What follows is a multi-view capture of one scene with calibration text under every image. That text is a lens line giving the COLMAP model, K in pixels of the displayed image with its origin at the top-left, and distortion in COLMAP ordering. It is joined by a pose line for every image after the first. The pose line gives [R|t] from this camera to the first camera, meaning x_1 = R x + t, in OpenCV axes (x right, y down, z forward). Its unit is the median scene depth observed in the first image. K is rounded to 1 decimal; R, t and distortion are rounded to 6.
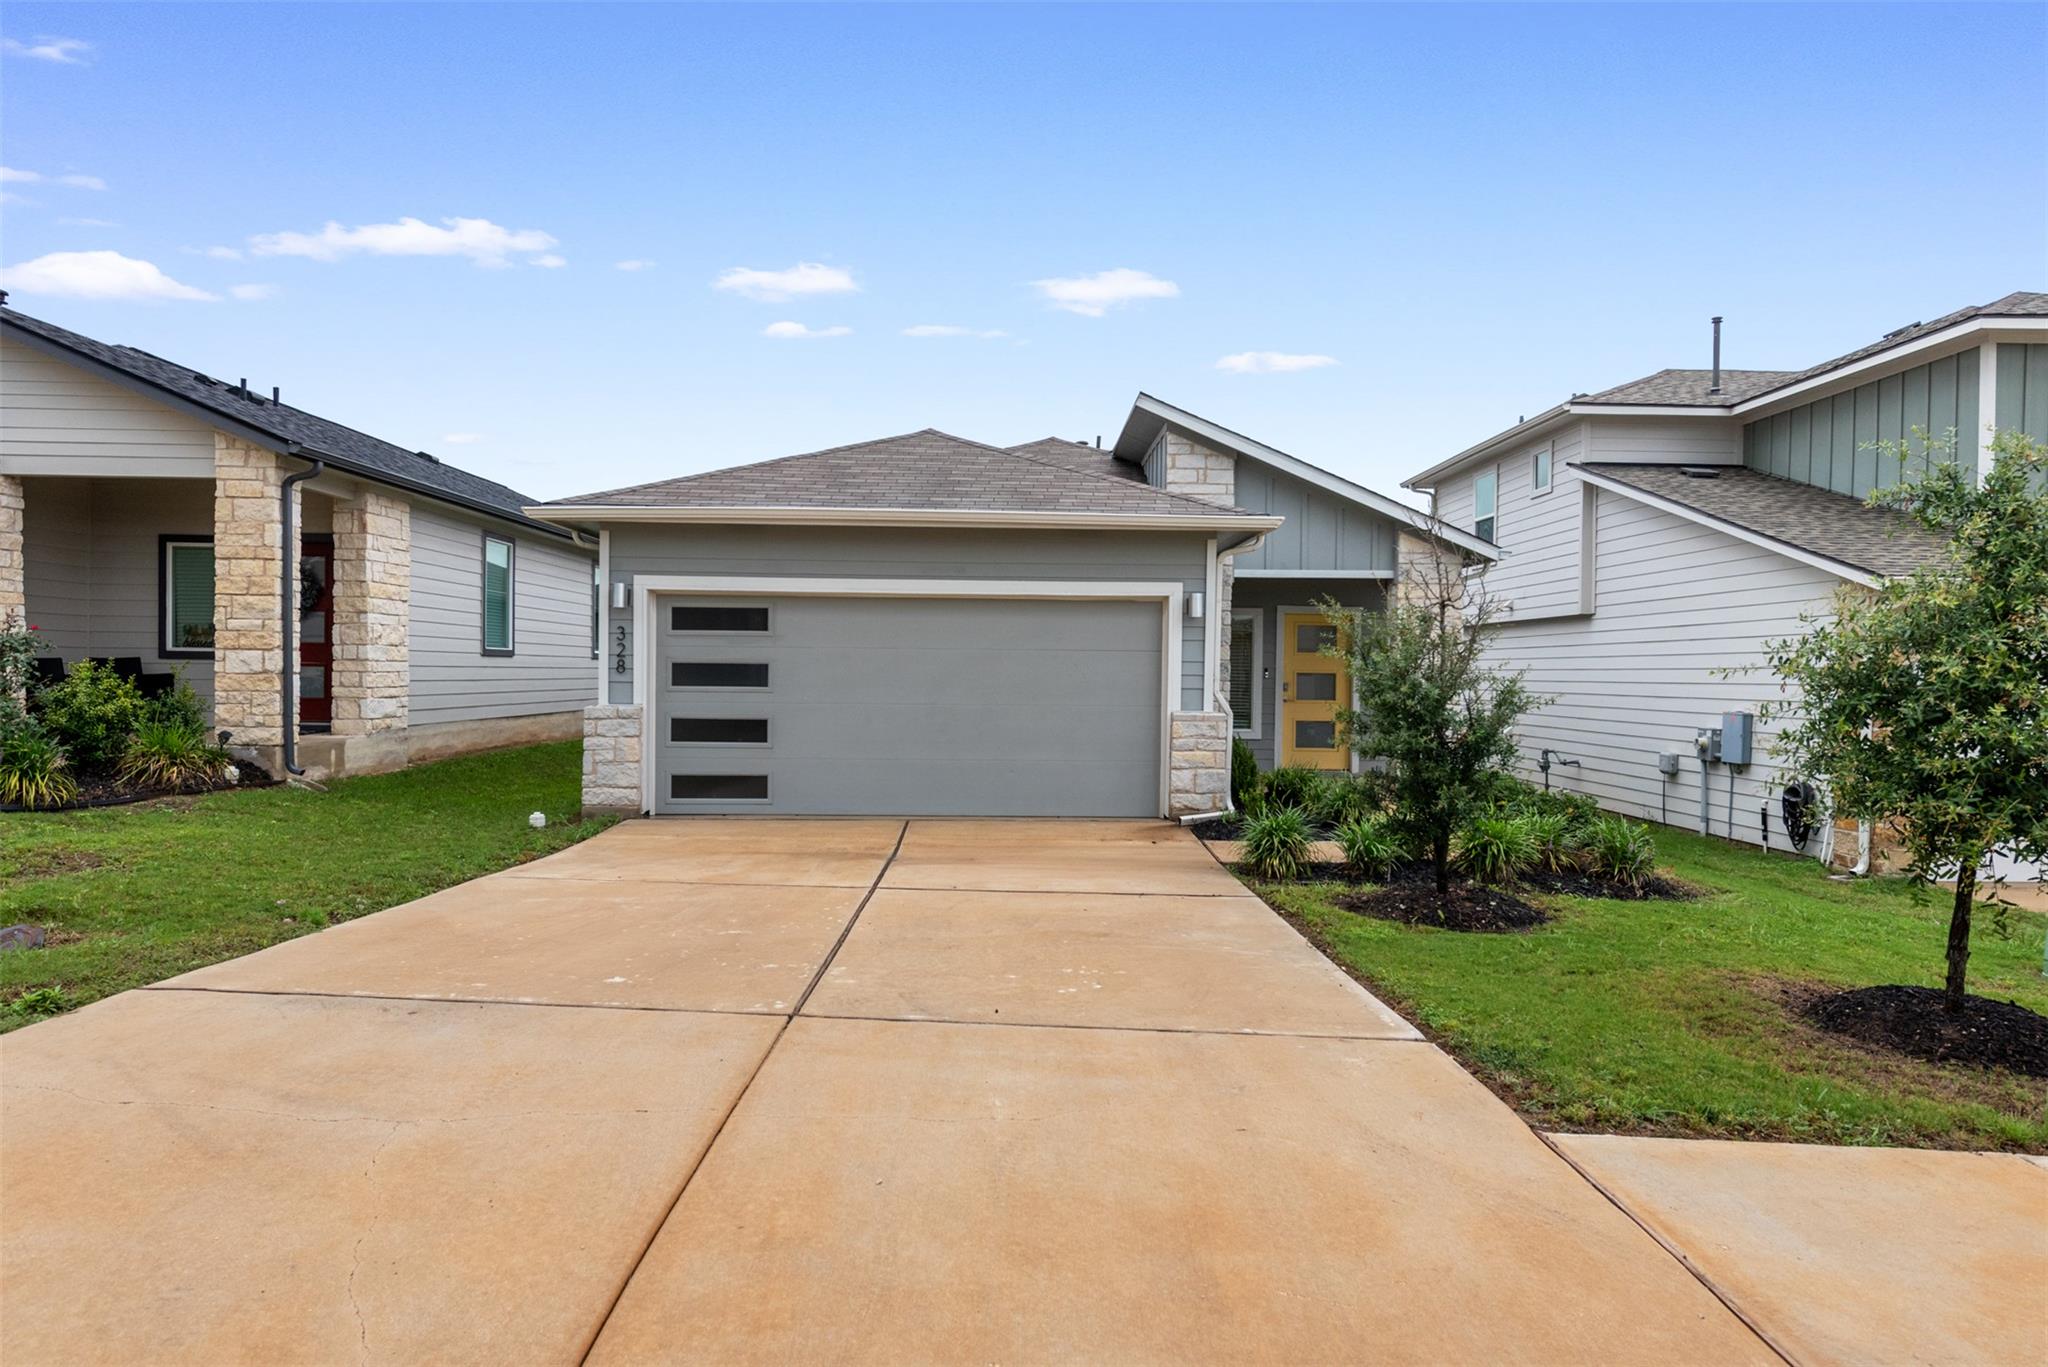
lens RADIAL K [[1286.5, 0, 1024.0], [0, 1286.5, 683.5], [0, 0, 1]] dist [0.015463, -0.004755]
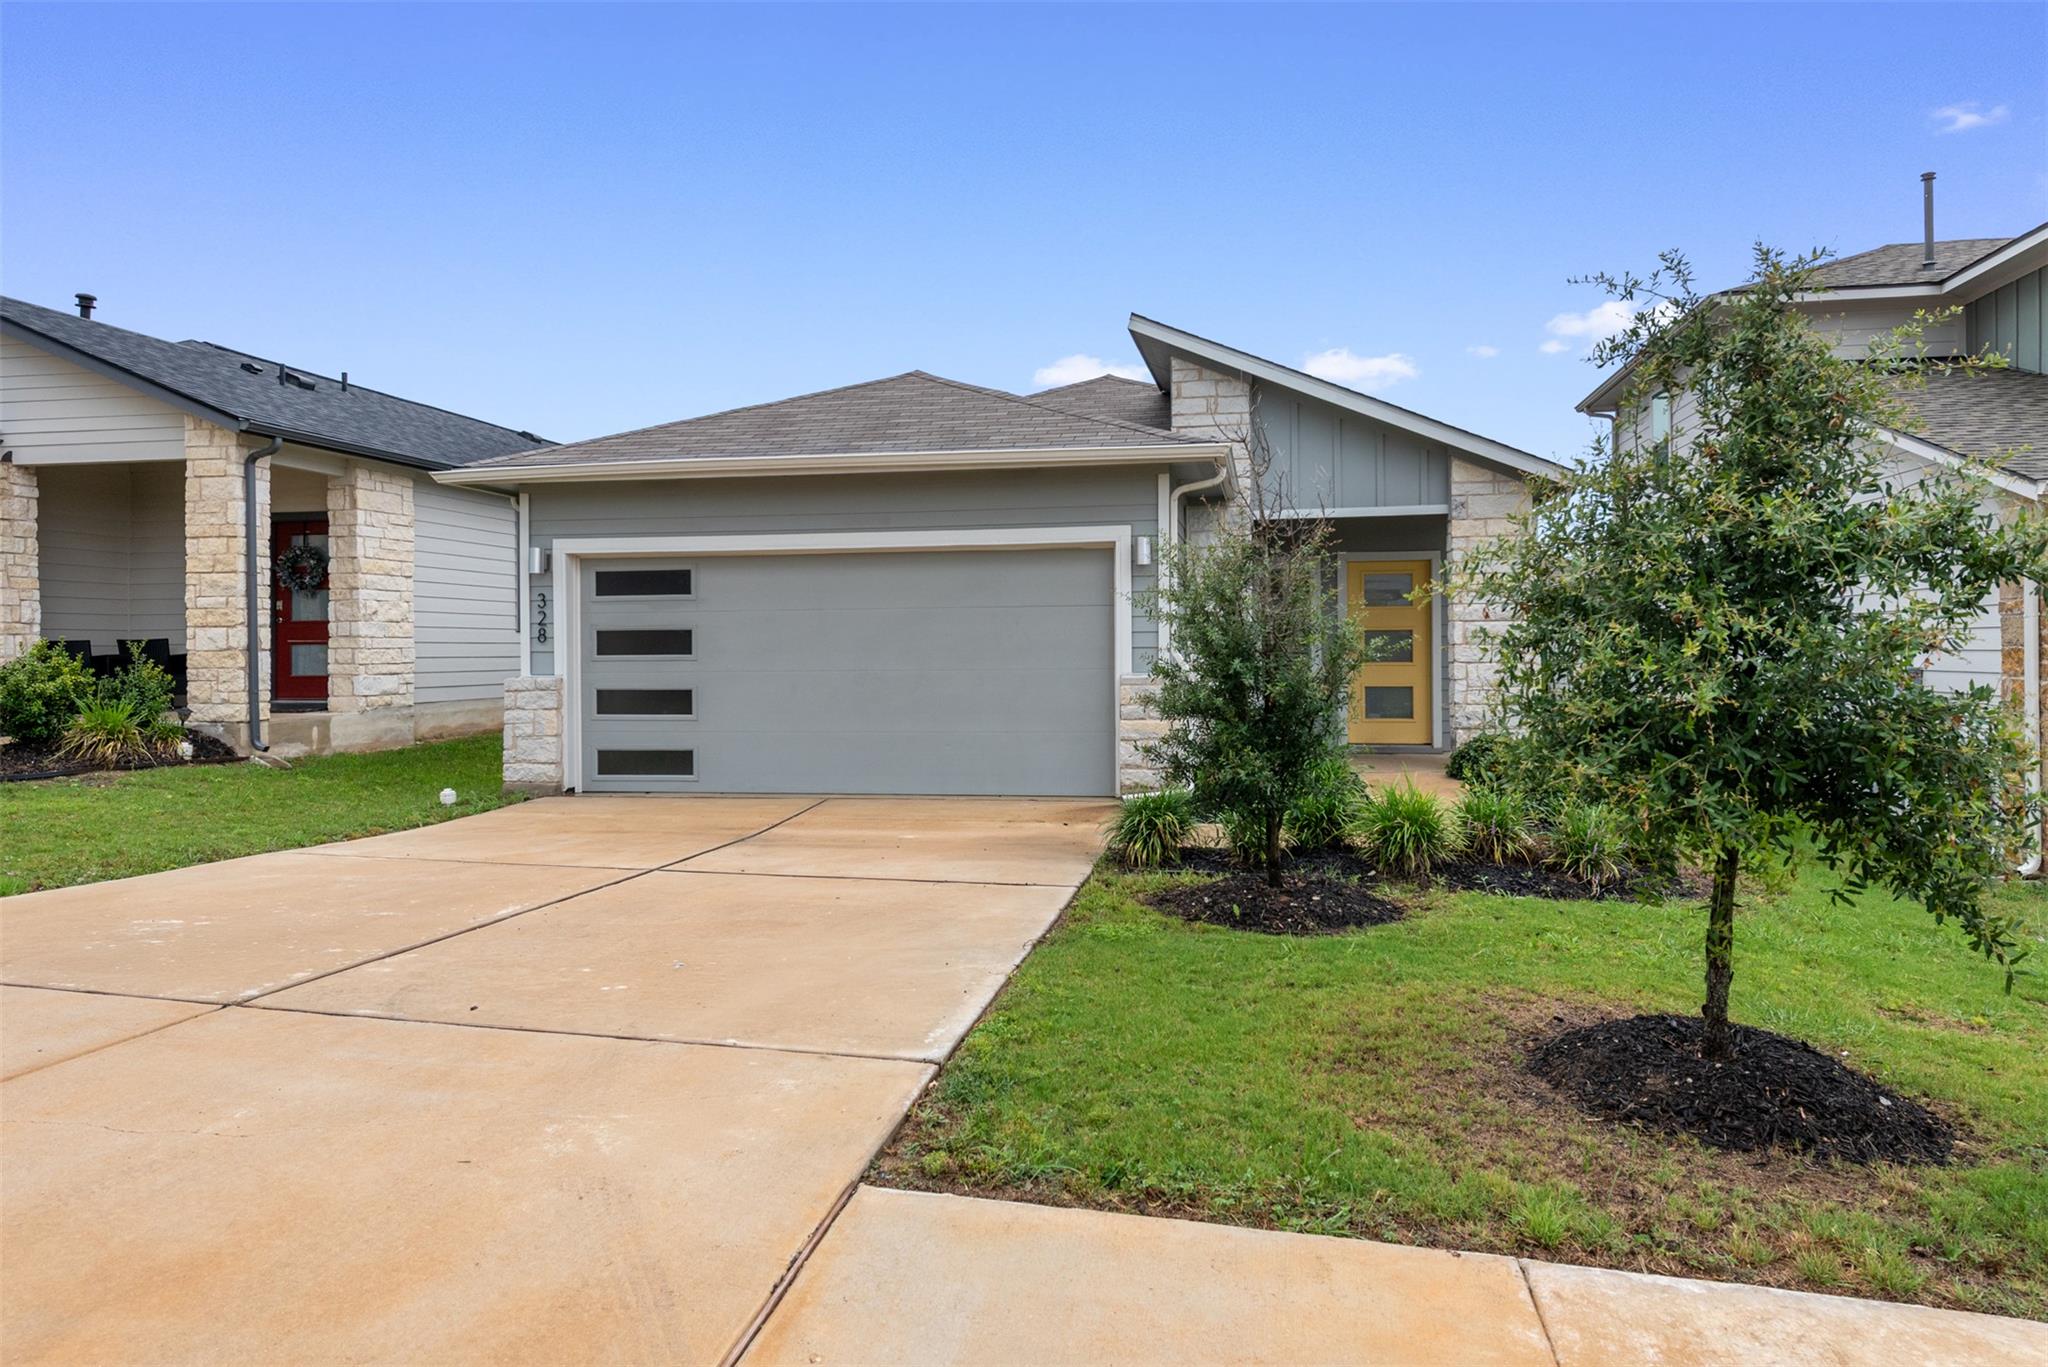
lens RADIAL K [[1380.3, 0, 1021.4], [0, 1380.3, 632.8], [0, 0, 1]] dist [0.017301, -0.002198]
pose [[0.977237, -0.021580, -0.211052, 0.242907], [0.016932, 0.999573, -0.023806, 0.014776], [0.211476, 0.019691, 0.977185, 0.076307]]
